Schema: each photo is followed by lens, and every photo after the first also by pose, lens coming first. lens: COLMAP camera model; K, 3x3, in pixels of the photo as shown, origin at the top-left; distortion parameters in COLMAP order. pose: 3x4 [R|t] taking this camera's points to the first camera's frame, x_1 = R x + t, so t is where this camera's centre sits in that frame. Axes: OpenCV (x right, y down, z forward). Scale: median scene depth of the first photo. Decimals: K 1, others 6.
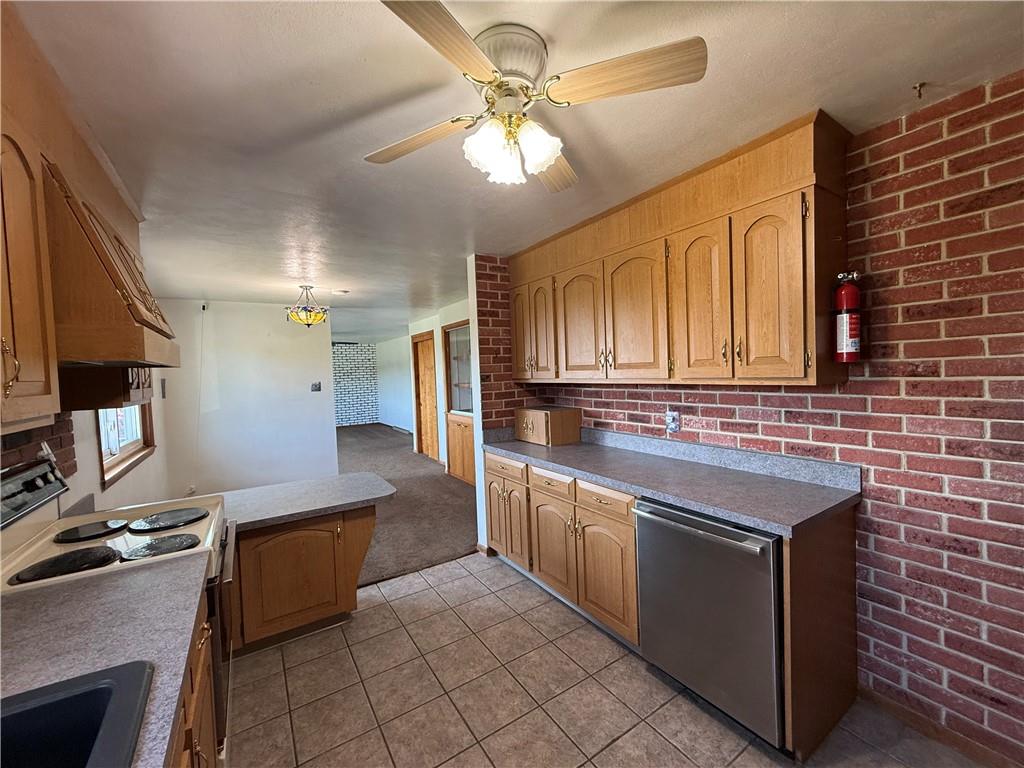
lens RADIAL K [[410.0, 0, 511.5], [0, 410.0, 380.7], [0, 0, 1]] dist [0.003301, -0.000009]
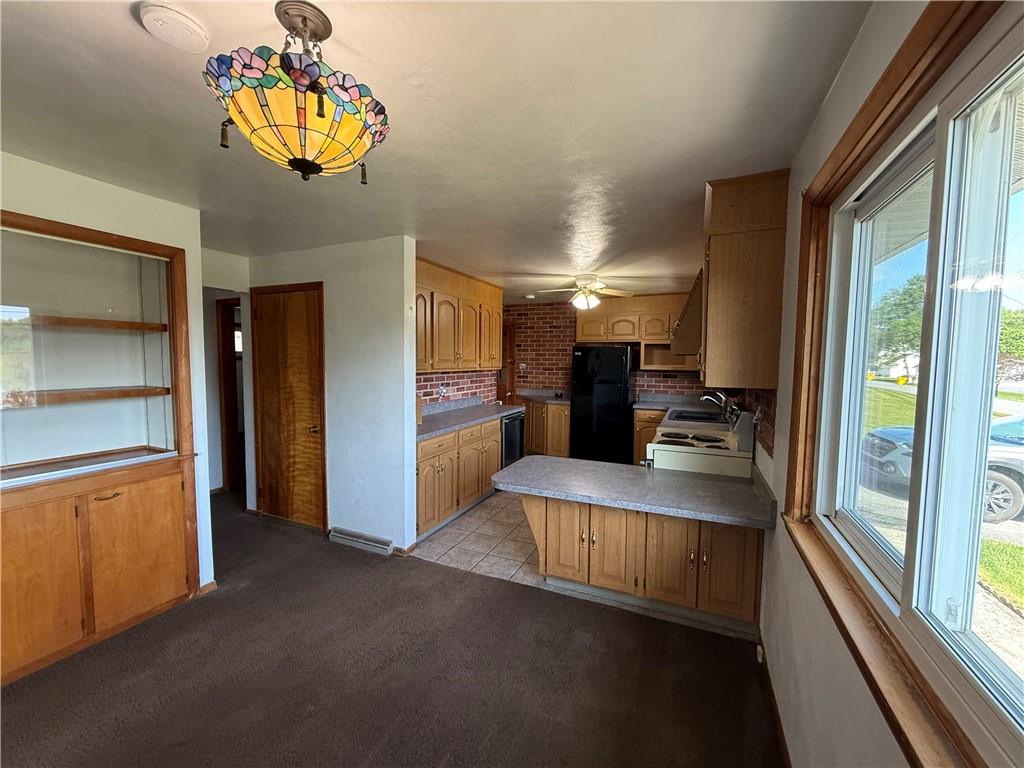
lens RADIAL K [[410.0, 0, 511.2], [0, 410.0, 386.2], [0, 0, 1]] dist [0.003301, -0.000009]
pose [[-0.540513, -0.028112, 0.840866, -1.239409], [0.029475, 0.998195, 0.052319, -0.011829], [-0.840819, 0.053064, -0.538709, 1.634516]]
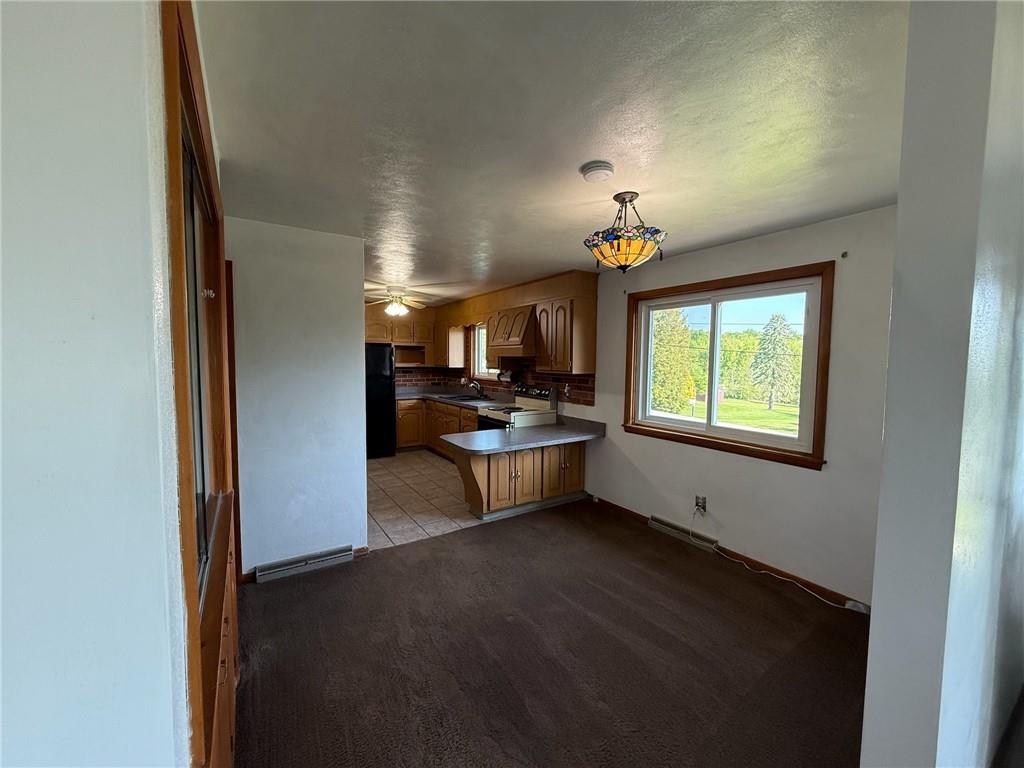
lens RADIAL K [[410.0, 0, 507.1], [0, 410.0, 381.2], [0, 0, 1]] dist [0.003301, -0.000009]
pose [[-0.999527, 0.028089, 0.012532, -0.540072], [0.029003, 0.996379, 0.079922, -0.060720], [-0.010242, 0.080248, -0.996722, 2.437916]]
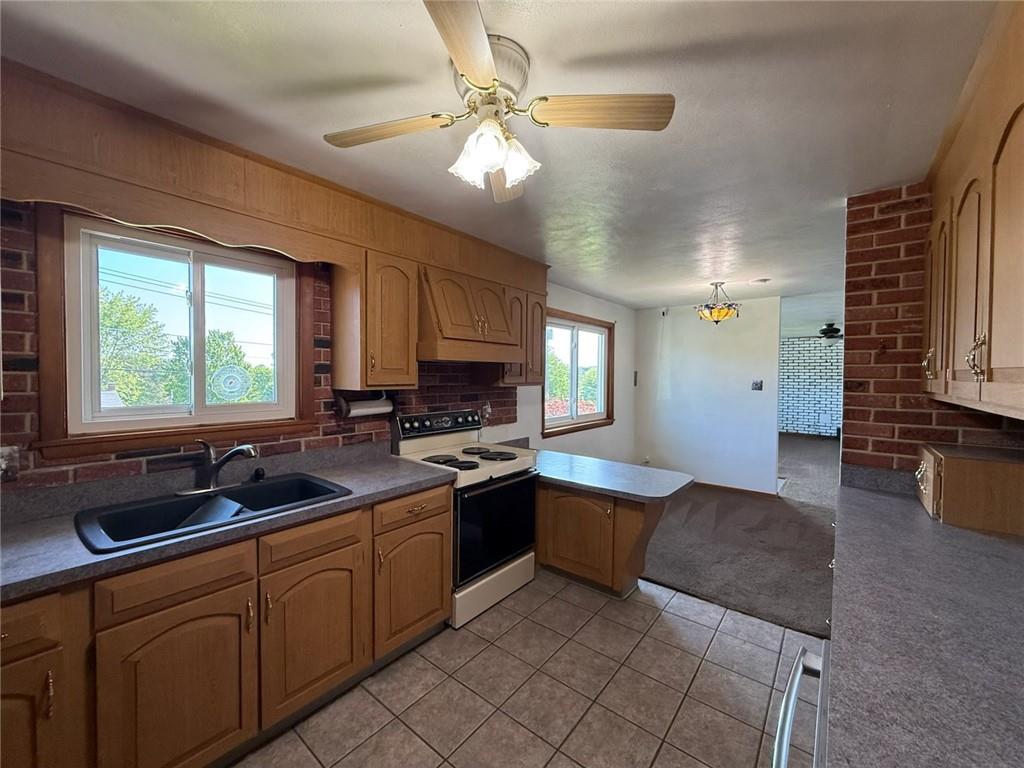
lens RADIAL K [[410.0, 0, 510.4], [0, 410.0, 382.6], [0, 0, 1]] dist [0.003301, -0.000009]
pose [[0.310260, 0.057638, -0.948903, 0.475566], [-0.041370, 0.998033, 0.047095, -0.024581], [0.949751, 0.024644, 0.312035, 0.348989]]
